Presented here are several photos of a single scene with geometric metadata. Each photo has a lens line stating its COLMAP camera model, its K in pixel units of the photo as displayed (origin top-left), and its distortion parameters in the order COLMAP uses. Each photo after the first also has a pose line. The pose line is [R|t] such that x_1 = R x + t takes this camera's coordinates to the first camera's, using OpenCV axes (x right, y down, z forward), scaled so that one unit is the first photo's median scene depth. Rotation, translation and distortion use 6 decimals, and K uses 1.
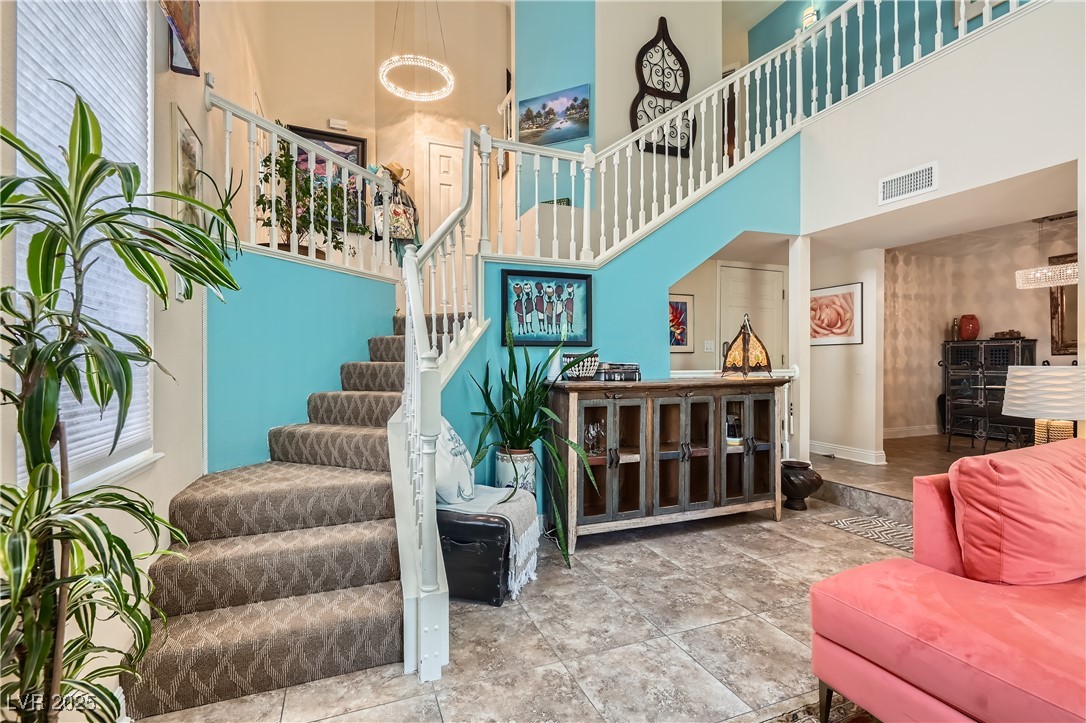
lens RADIAL K [[497.7, 0, 542.9], [0, 497.7, 361.1], [0, 0, 1]] dist [-0.002442, -0.000137]
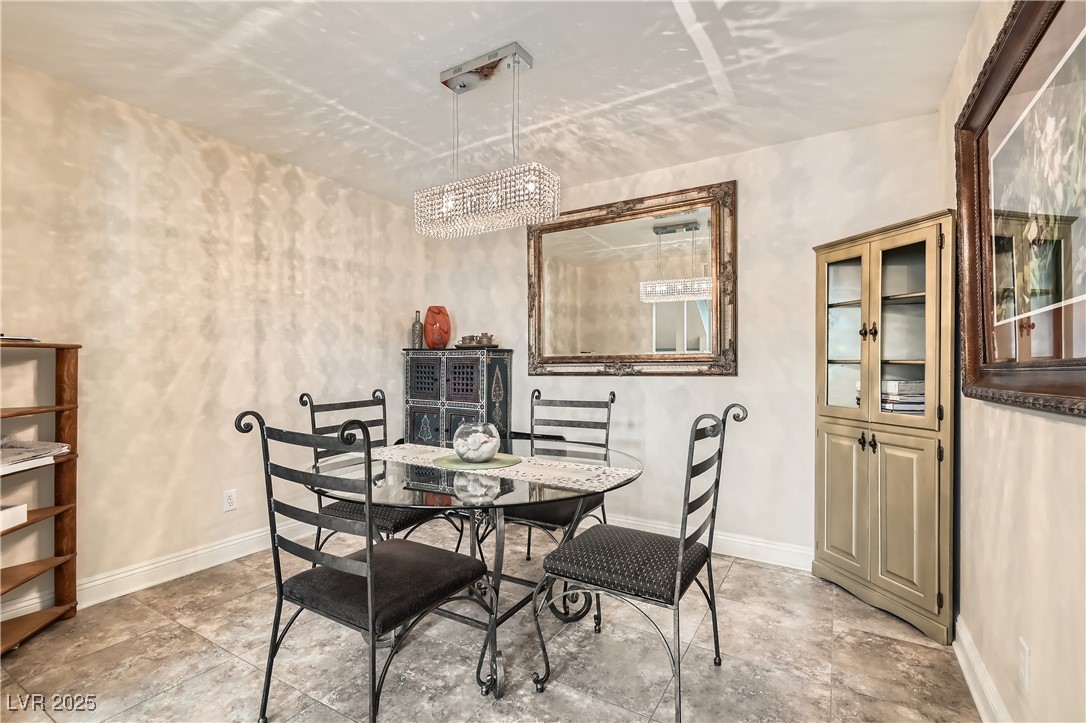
lens RADIAL K [[497.7, 0, 542.6], [0, 497.7, 362.6], [0, 0, 1]] dist [-0.002442, -0.000137]
pose [[0.788214, 0.006318, 0.615369, 0.586770], [-0.004721, 0.999980, -0.004220, -0.022988], [-0.615383, 0.000421, 0.788228, 0.444151]]
